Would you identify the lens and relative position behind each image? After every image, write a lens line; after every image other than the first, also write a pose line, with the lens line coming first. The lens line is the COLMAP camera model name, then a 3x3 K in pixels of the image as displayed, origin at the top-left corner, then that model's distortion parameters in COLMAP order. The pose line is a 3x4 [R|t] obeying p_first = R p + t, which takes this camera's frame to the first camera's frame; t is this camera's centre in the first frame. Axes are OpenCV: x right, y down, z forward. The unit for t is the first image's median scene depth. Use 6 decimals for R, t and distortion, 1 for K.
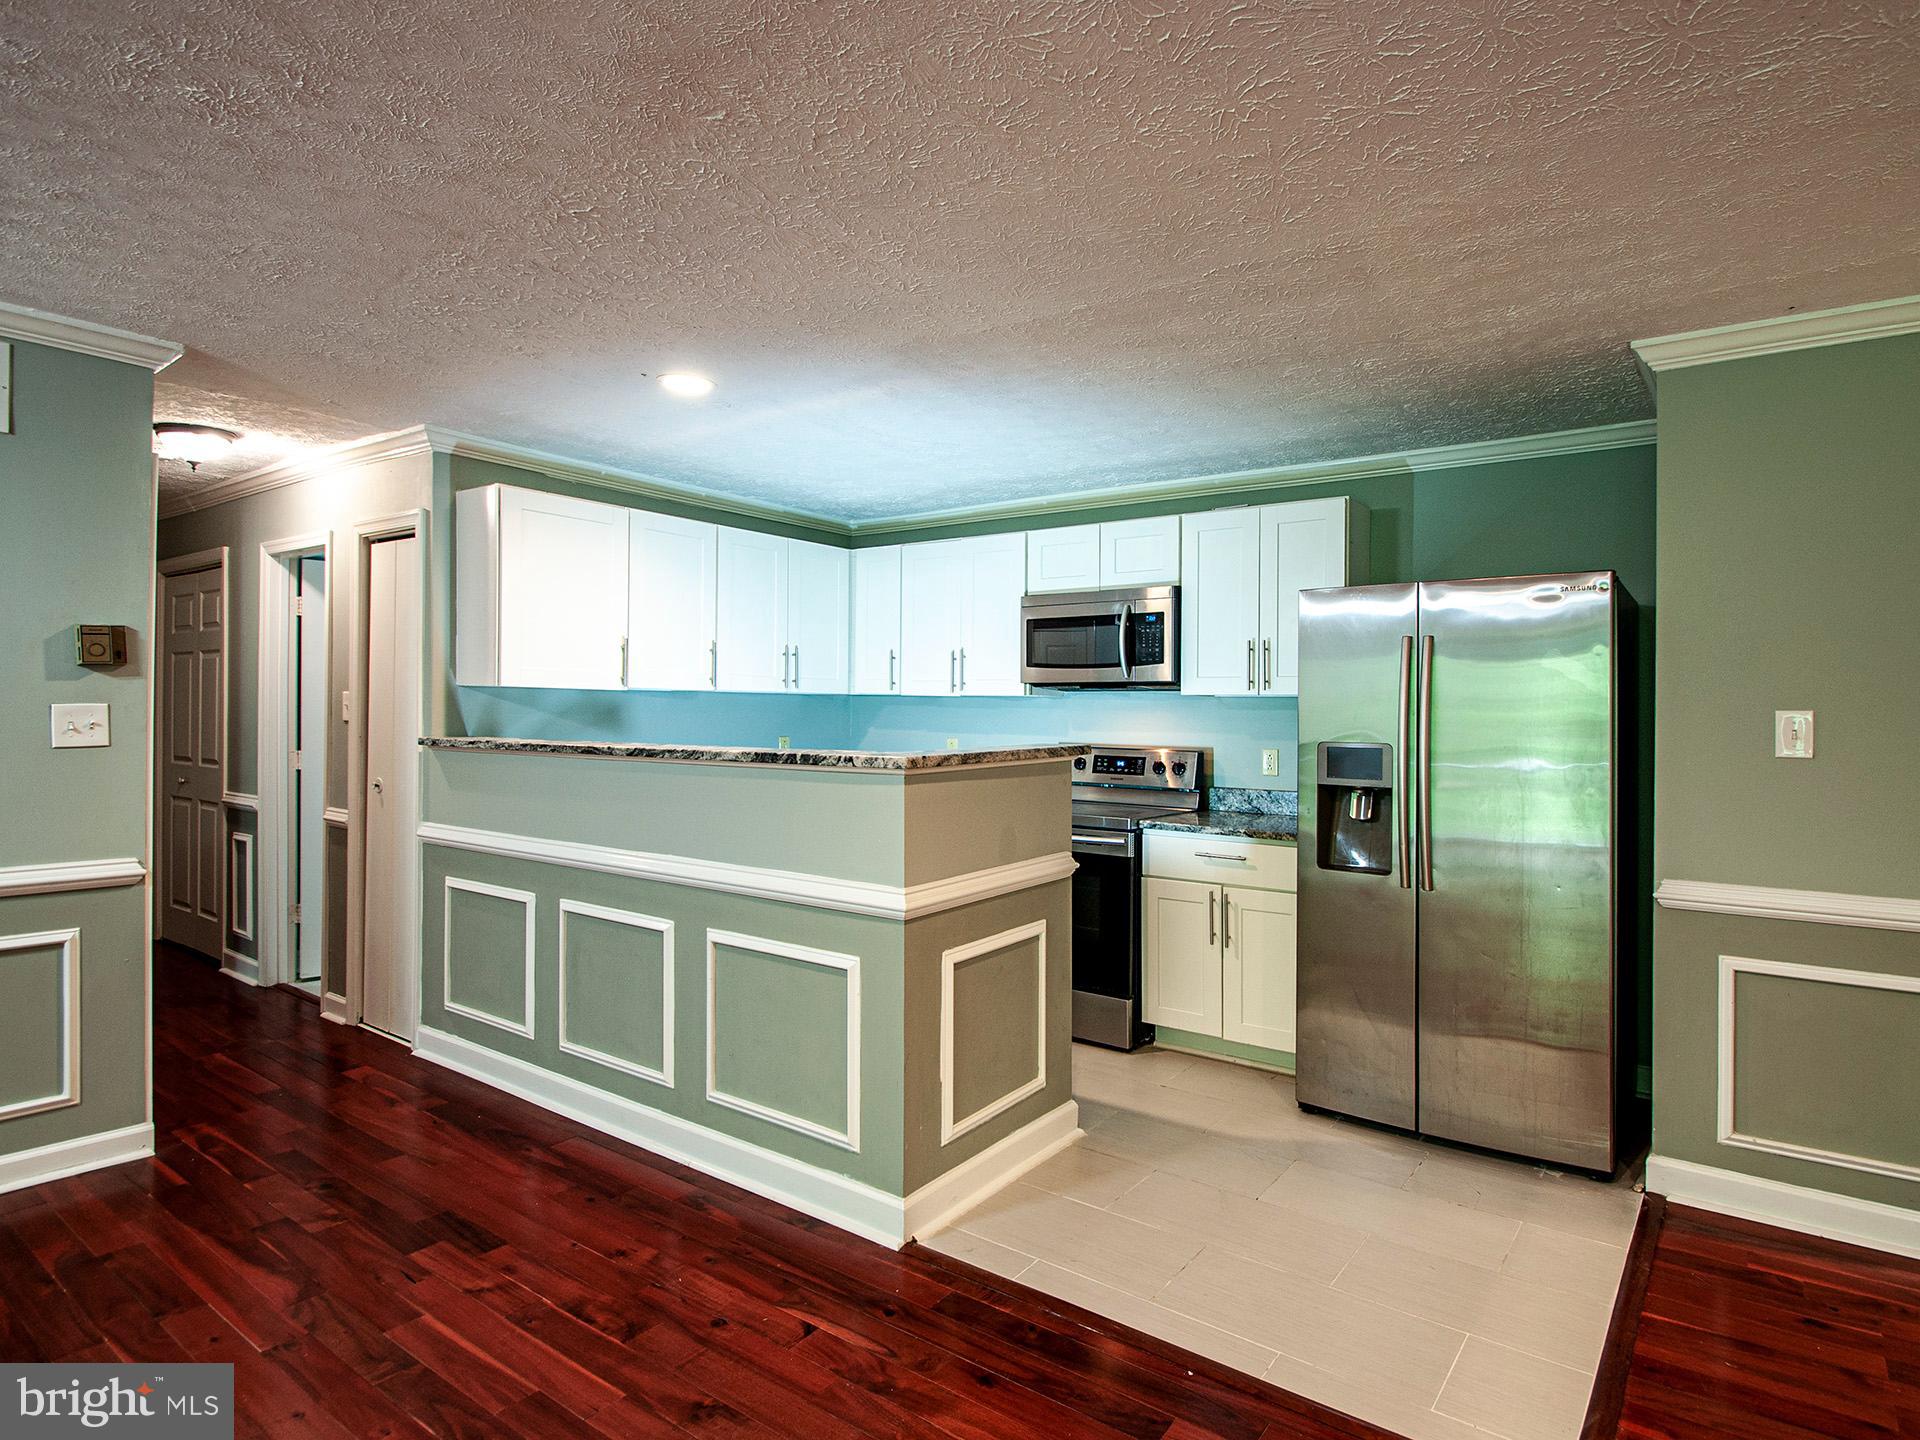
lens RADIAL K [[1043.0, 0, 963.3], [0, 1043.0, 733.7], [0, 0, 1]] dist [0.002845, -0.005140]
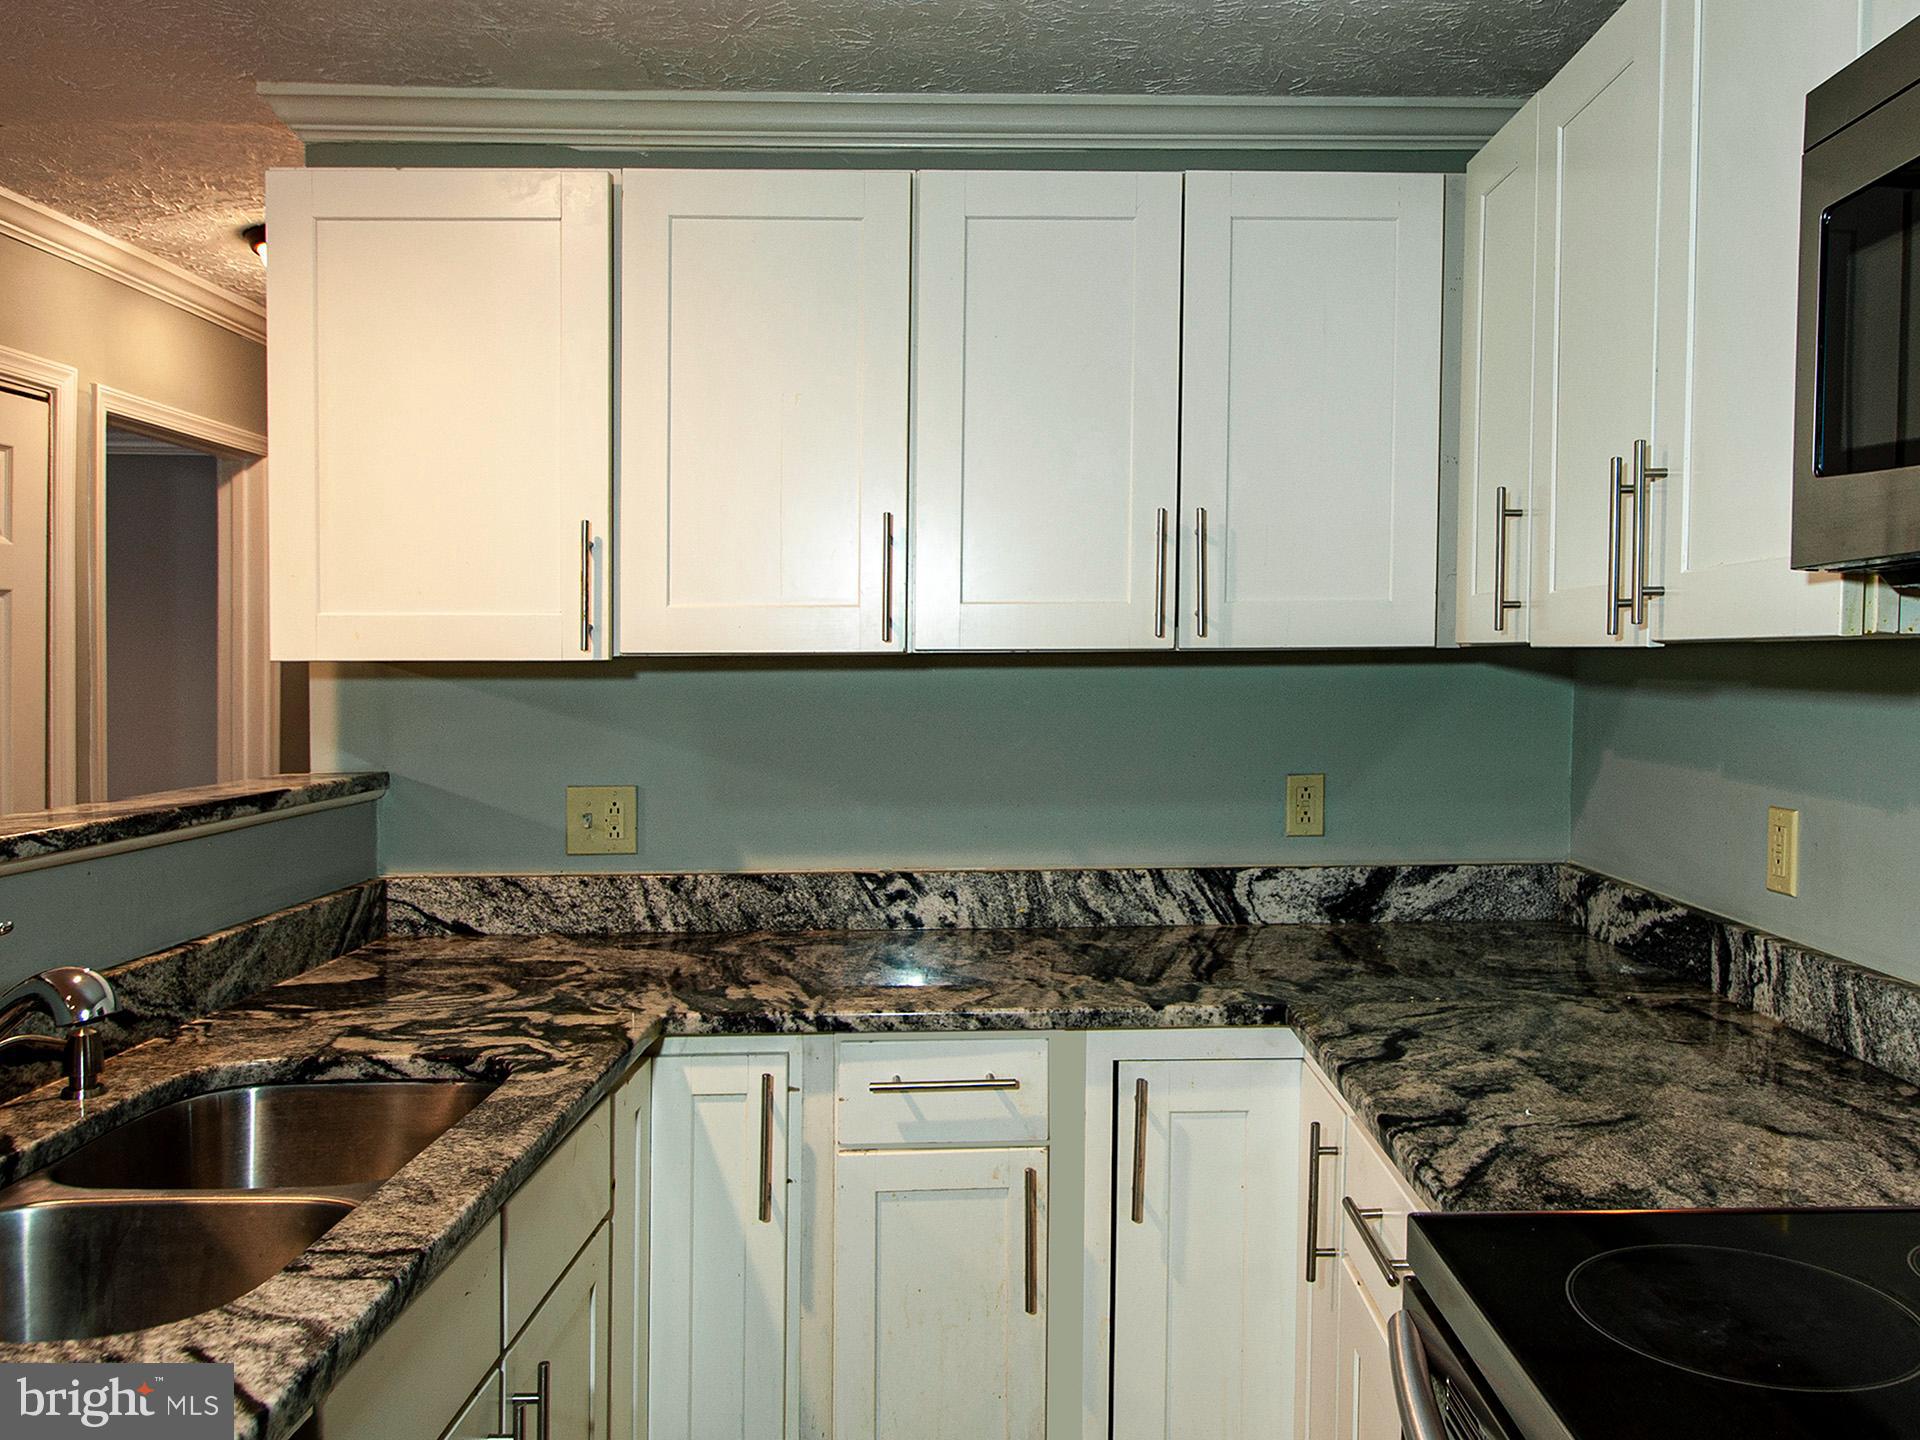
lens RADIAL K [[1460.1, 0, 1030.6], [0, 1460.1, 716.6], [0, 0, 1]] dist [0.003242, -0.002385]
pose [[0.634523, 0.006634, -0.772875, 0.186097], [-0.003482, 0.999978, 0.005724, -0.025952], [0.772896, -0.000940, 0.634532, 0.810942]]
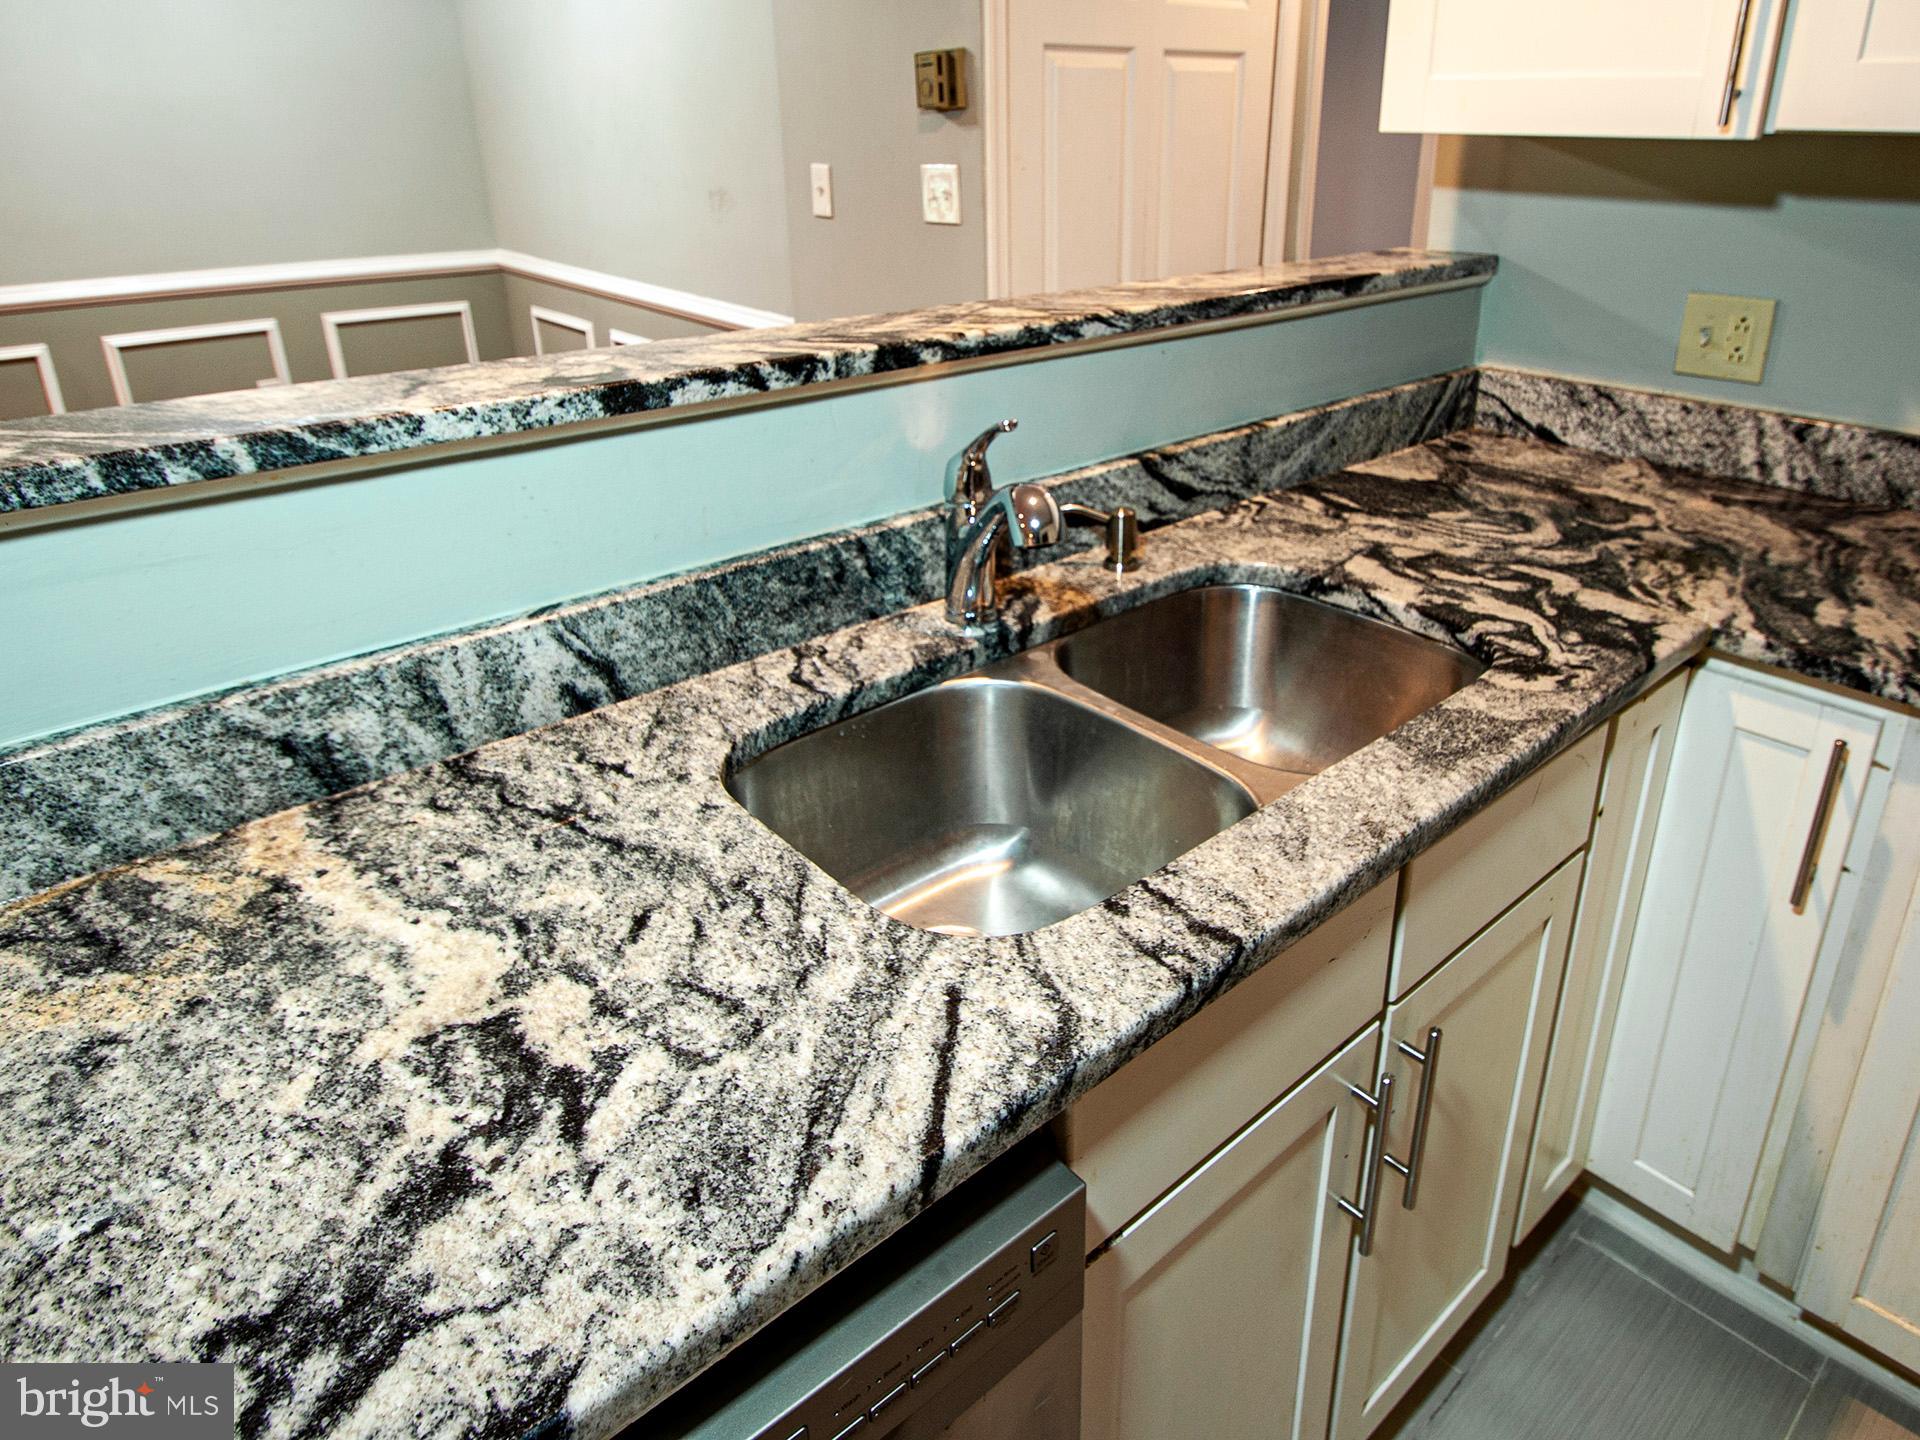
lens RADIAL K [[1235.7, 0, 1078.4], [0, 1235.7, 577.8], [0, 0, 1]] dist [0.002992, 0.004999]
pose [[-0.129601, 0.334048, -0.933603, 0.052846], [-0.027363, 0.939981, 0.340129, -0.040453], [0.991189, 0.069628, -0.112682, 0.895373]]
